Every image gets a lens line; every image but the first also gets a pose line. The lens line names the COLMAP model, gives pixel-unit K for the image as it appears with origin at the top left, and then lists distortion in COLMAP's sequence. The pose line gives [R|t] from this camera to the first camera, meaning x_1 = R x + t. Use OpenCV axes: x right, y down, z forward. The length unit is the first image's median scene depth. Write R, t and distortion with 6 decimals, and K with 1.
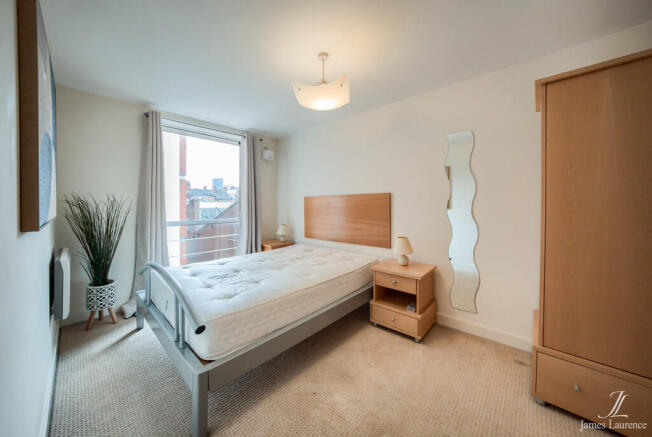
lens RADIAL K [[229.9, 0, 304.5], [0, 229.9, 199.2], [0, 0, 1]] dist [-0.008969, 0.000255]
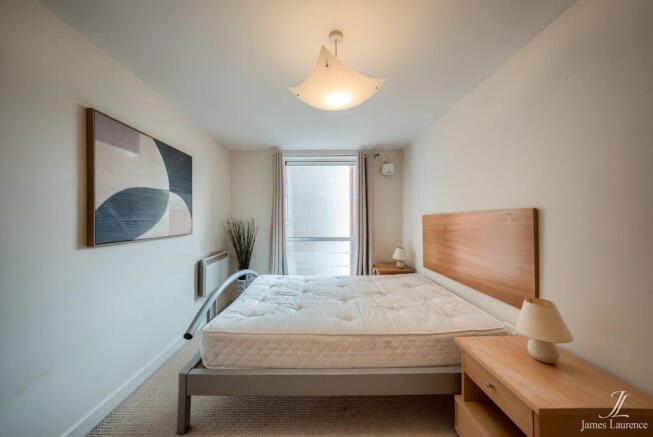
lens RADIAL K [[219.3, 0, 393.9], [0, 219.3, 209.8], [0, 0, 1]] dist [-0.007524, 0.000018]
pose [[0.711539, -0.016109, -0.702462, 0.591744], [0.015442, 0.999854, -0.007287, -0.033676], [0.702477, -0.005663, 0.711684, 0.506490]]
